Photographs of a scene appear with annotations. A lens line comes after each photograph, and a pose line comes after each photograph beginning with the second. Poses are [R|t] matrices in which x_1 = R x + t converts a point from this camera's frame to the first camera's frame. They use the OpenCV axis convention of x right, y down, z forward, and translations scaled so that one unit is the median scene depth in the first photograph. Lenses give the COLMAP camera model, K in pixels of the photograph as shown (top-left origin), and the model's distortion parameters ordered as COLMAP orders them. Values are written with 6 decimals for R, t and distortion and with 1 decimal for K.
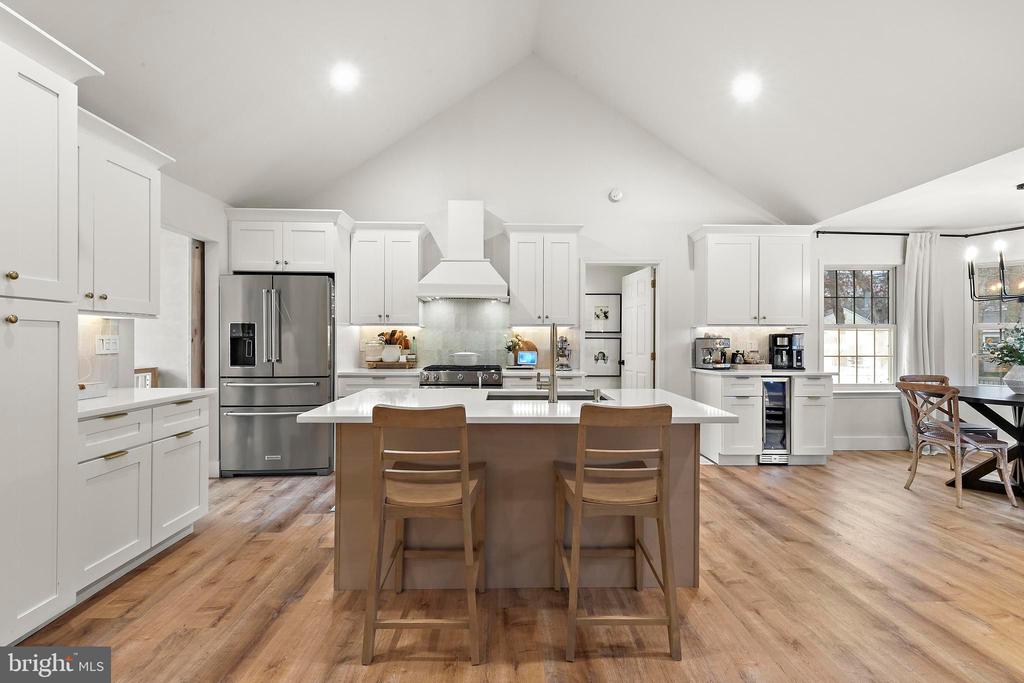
lens RADIAL K [[438.9, 0, 512.0], [0, 438.9, 339.9], [0, 0, 1]] dist [0.005336, 0.000132]
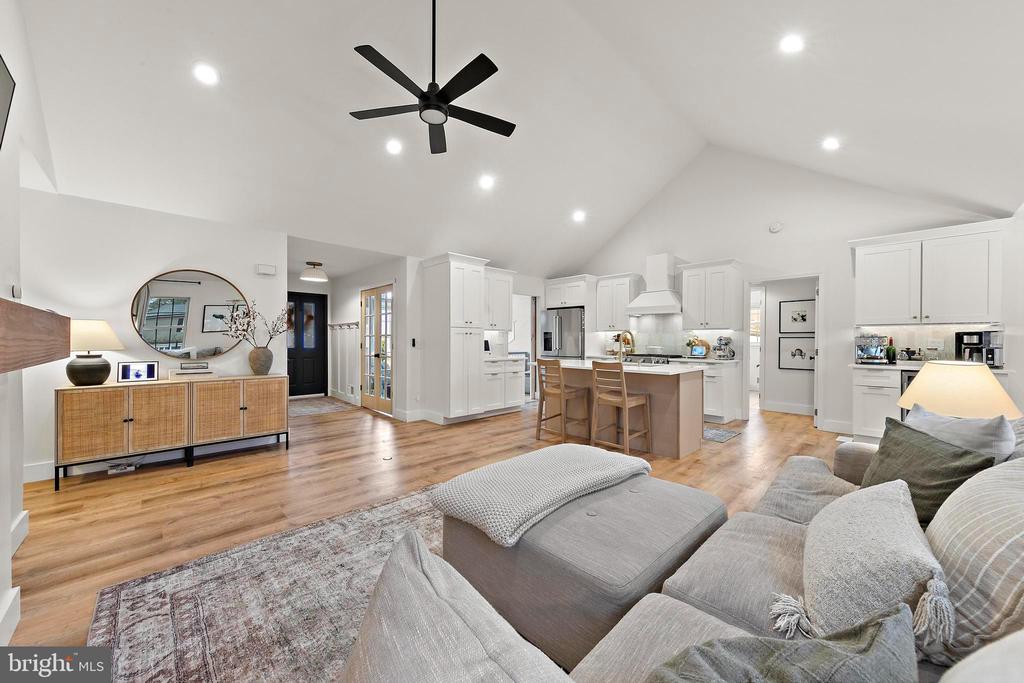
lens RADIAL K [[373.3, 0, 511.1], [0, 373.3, 341.6], [0, 0, 1]] dist [0.011299, -0.003332]
pose [[0.670698, 0.000828, -0.741730, 0.568503], [-0.000716, 1.000000, 0.000468, 0.009281], [0.741730, 0.000217, 0.670699, -0.350348]]
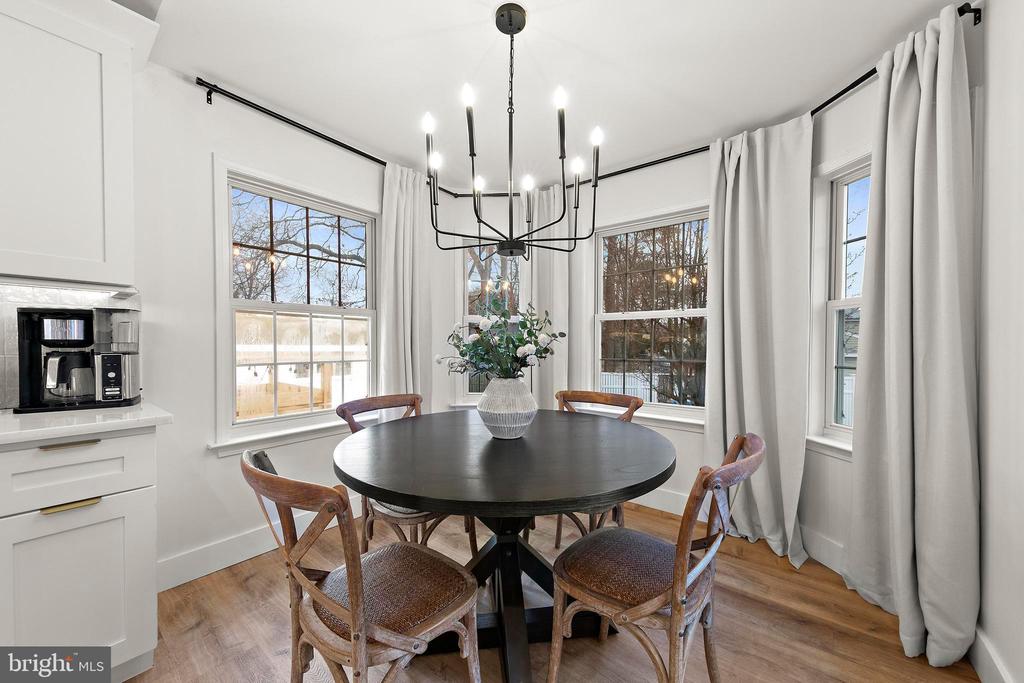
lens RADIAL K [[381.2, 0, 510.7], [0, 381.2, 351.9], [0, 0, 1]] dist [-0.000639, -0.000091]
pose [[0.648972, -0.014241, 0.760679, 0.635871], [-0.001028, 0.999807, 0.019595, 0.015288], [-0.760811, -0.013499, 0.648833, 0.544819]]
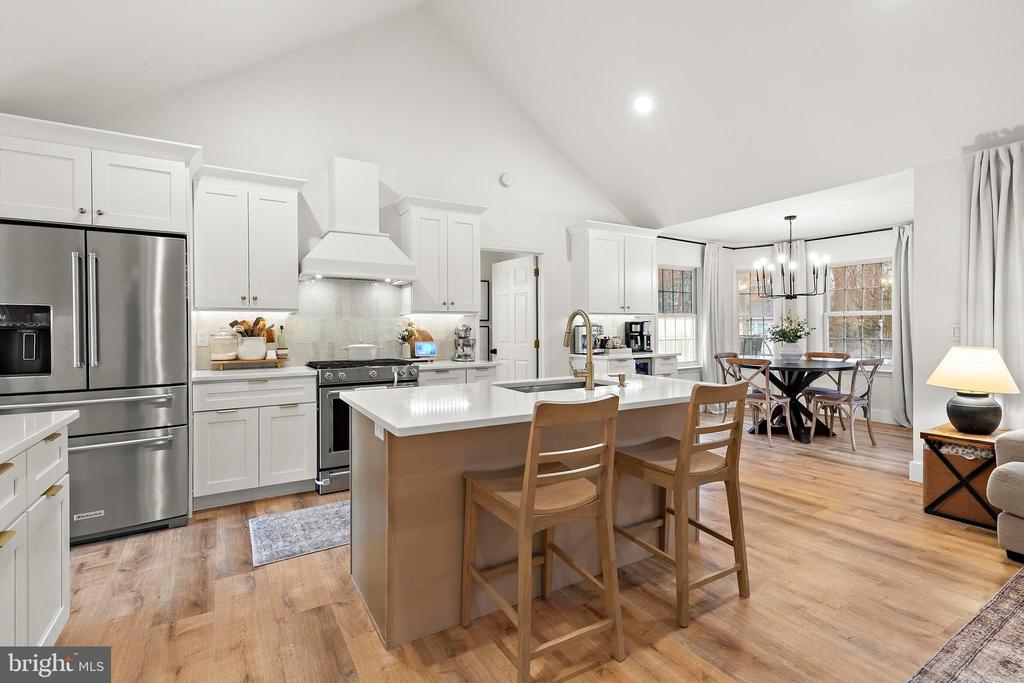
lens RADIAL K [[476.2, 0, 512.7], [0, 476.2, 331.5], [0, 0, 1]] dist [0.004549, 0.000511]
pose [[0.869457, -0.011835, 0.493866, -0.294412], [0.009496, 0.999929, 0.007245, 0.000567], [-0.493917, -0.001610, 0.869508, 0.074401]]
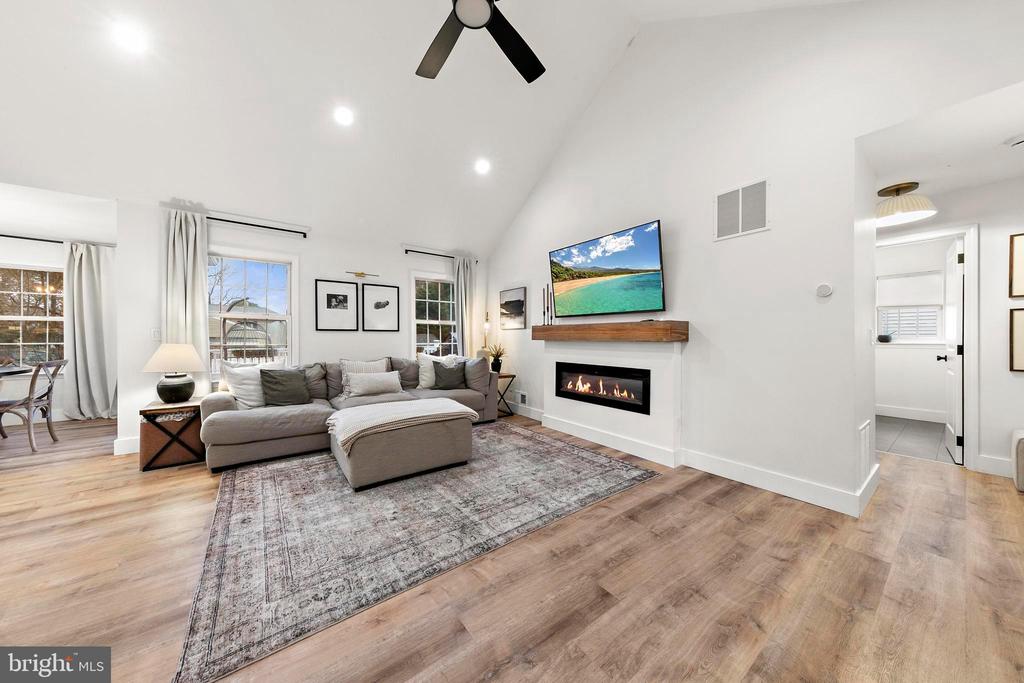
lens RADIAL K [[334.4, 0, 513.9], [0, 334.4, 339.9], [0, 0, 1]] dist [0.004723, -0.000194]
pose [[-0.576787, -0.009715, 0.816837, -0.353878], [-0.003234, 0.999949, 0.009610, 0.016481], [-0.816888, 0.002901, -0.576788, 0.173101]]
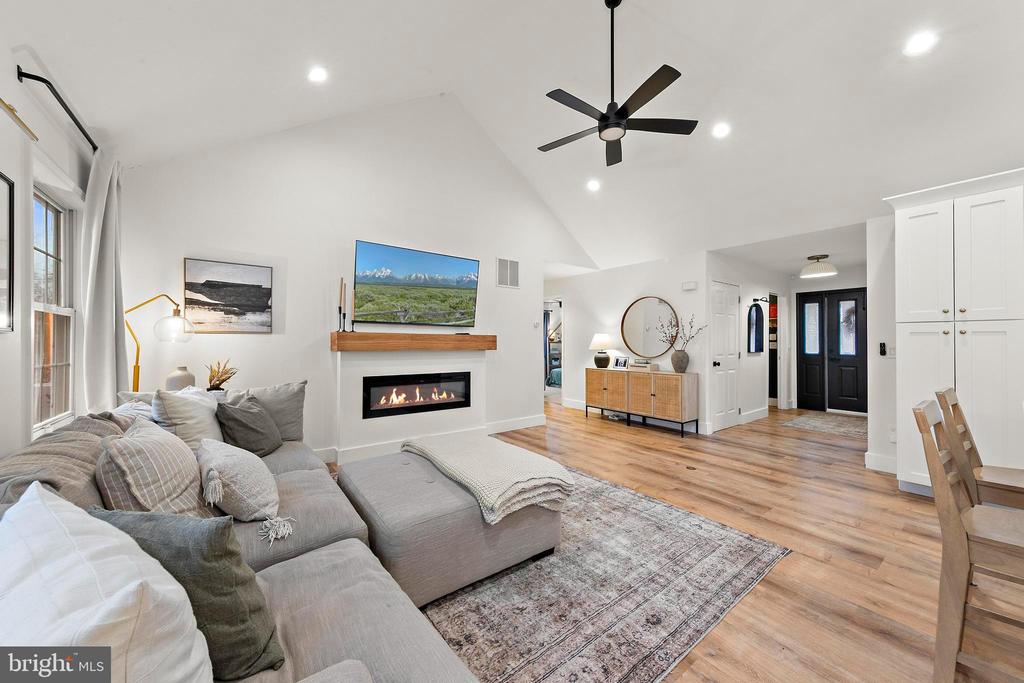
lens RADIAL K [[366.0, 0, 510.7], [0, 366.0, 338.9], [0, 0, 1]] dist [0.002735, -0.000052]
pose [[-0.815340, -0.013676, -0.578820, 0.534419], [-0.007744, 0.999889, -0.012716, 0.007852], [0.578930, -0.005885, -0.815356, 0.411421]]
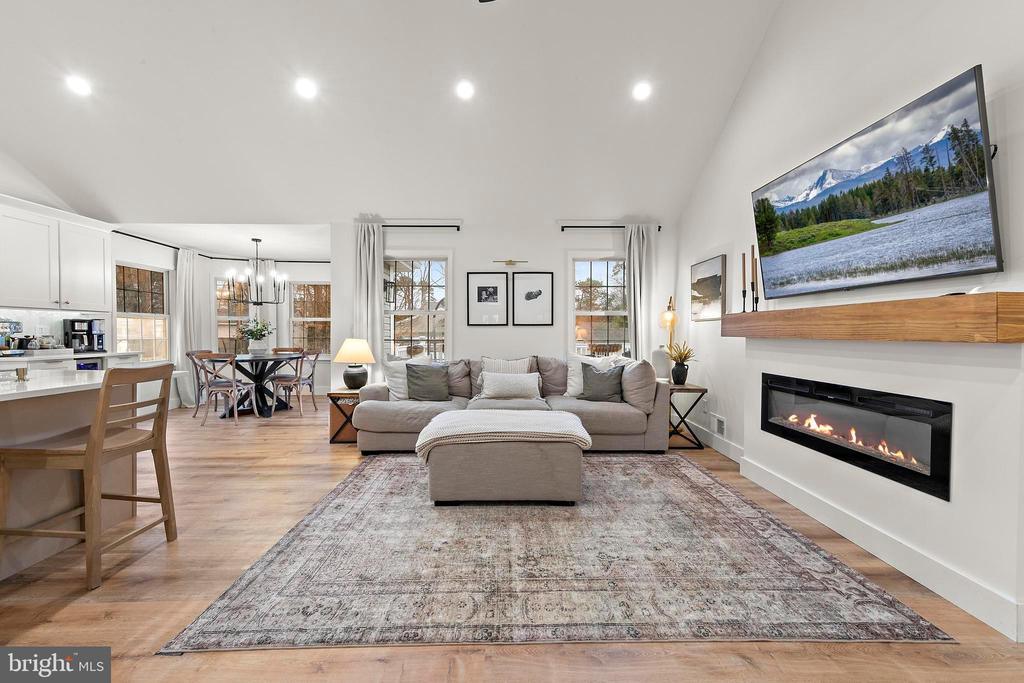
lens RADIAL K [[398.0, 0, 511.6], [0, 398.0, 338.9], [0, 0, 1]] dist [0.006292, -0.000131]
pose [[0.017809, -0.018961, 0.999662, -0.336512], [0.000281, 0.999820, 0.018959, 0.016307], [-0.999841, -0.000057, 0.017811, -0.048134]]
